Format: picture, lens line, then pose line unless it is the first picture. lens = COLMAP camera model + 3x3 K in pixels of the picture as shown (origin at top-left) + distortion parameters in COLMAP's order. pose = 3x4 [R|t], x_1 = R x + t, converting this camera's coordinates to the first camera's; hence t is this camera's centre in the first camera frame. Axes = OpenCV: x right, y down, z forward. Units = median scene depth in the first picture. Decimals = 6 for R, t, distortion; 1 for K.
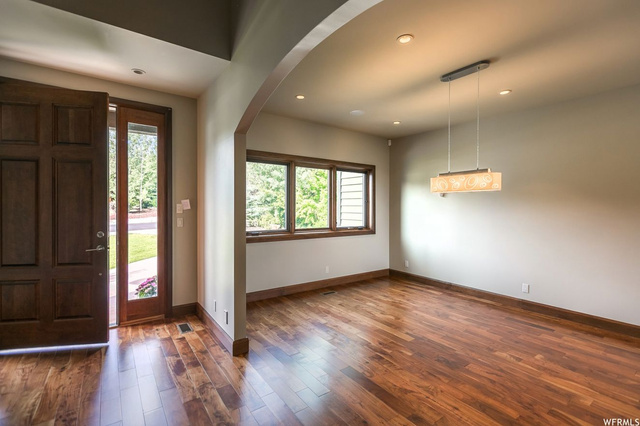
lens RADIAL K [[290.9, 0, 318.2], [0, 290.9, 204.1], [0, 0, 1]] dist [0.001563, -0.000250]
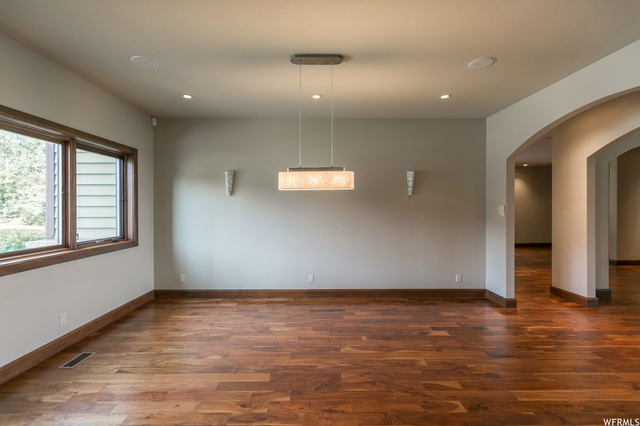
lens RADIAL K [[290.9, 0, 318.2], [0, 290.9, 204.1], [0, 0, 1]] dist [0.001563, -0.000250]
pose [[0.584940, -0.005402, 0.811059, -0.176729], [0.003402, 0.999985, 0.004206, -0.001039], [-0.811069, 0.000299, 0.584950, 0.331187]]
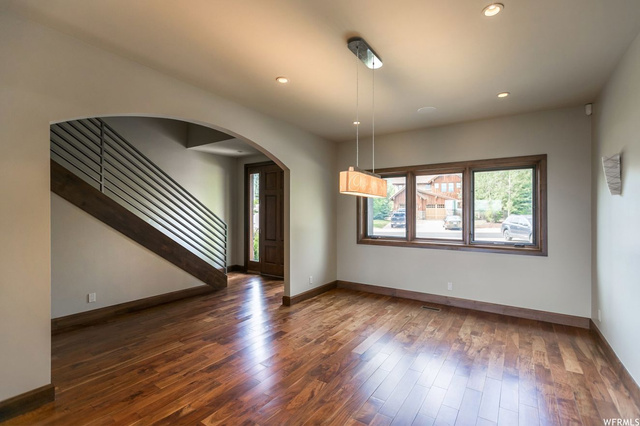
lens RADIAL K [[282.7, 0, 337.6], [0, 282.7, 214.0], [0, 0, 1]] dist [0.000180, -0.000068]
pose [[0.382143, -0.007537, -0.924073, 0.885331], [0.004951, 0.999969, -0.006109, 0.009655], [0.924090, -0.002241, 0.382168, 0.445634]]
